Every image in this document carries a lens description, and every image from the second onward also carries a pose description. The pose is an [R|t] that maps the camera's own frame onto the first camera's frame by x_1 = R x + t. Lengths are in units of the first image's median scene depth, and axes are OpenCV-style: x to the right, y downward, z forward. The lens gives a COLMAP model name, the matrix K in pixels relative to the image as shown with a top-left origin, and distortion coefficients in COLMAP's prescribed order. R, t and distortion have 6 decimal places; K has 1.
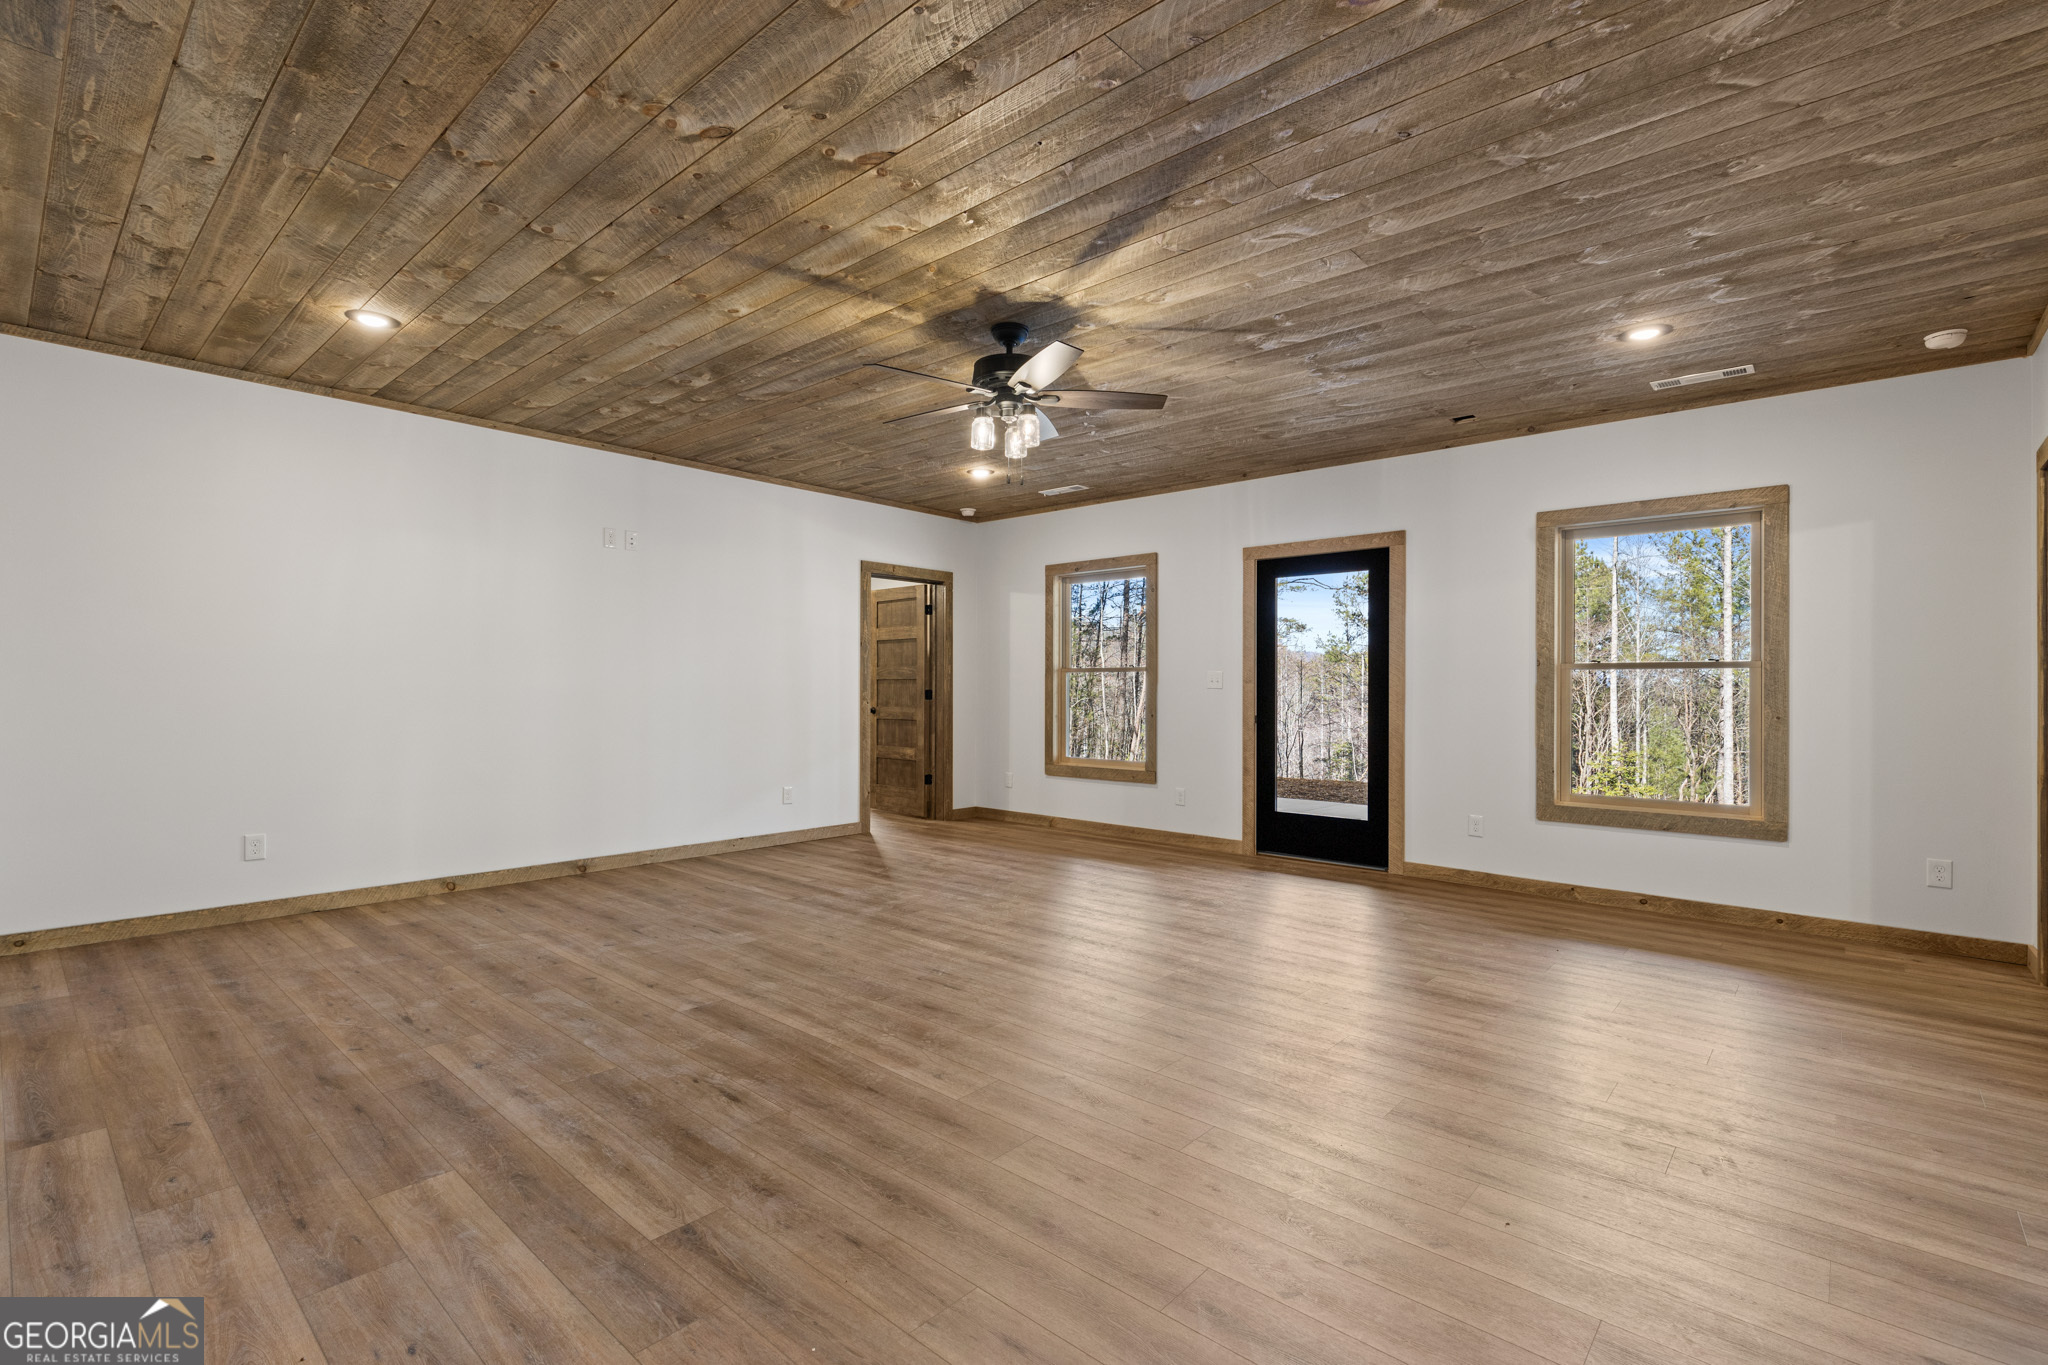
lens RADIAL K [[930.7, 0, 1016.6], [0, 930.7, 690.4], [0, 0, 1]] dist [0.006983, 0.000613]
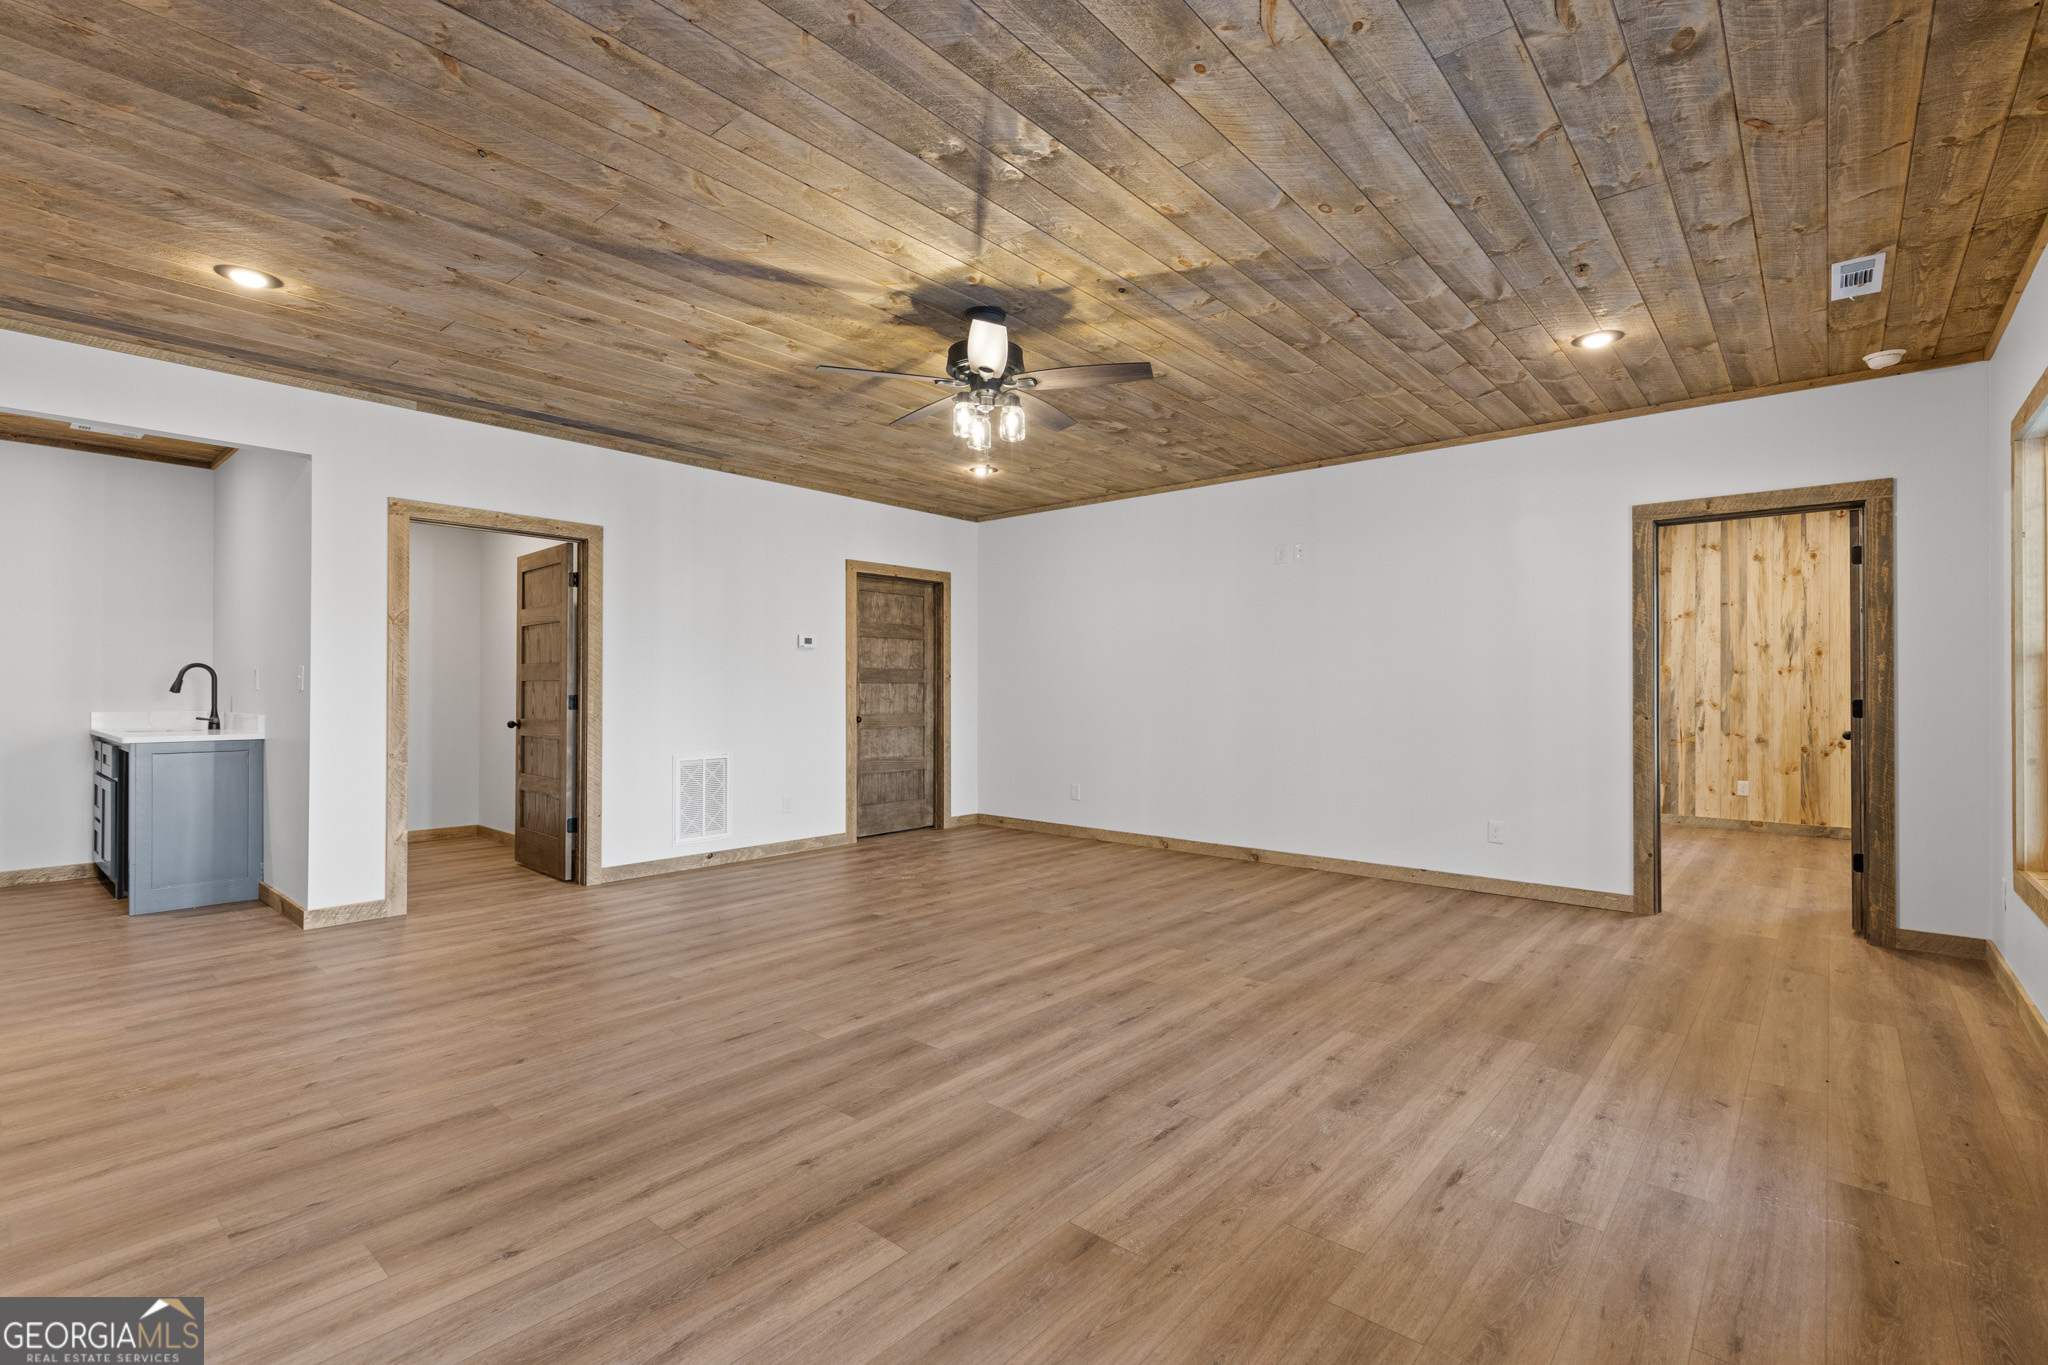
lens RADIAL K [[930.7, 0, 1016.6], [0, 930.7, 690.4], [0, 0, 1]] dist [0.006983, 0.000613]
pose [[0.014128, -0.005632, -0.999884, 0.951690], [-0.006281, 0.999964, -0.005721, 0.000923], [0.999880, 0.006361, 0.014093, 1.033842]]
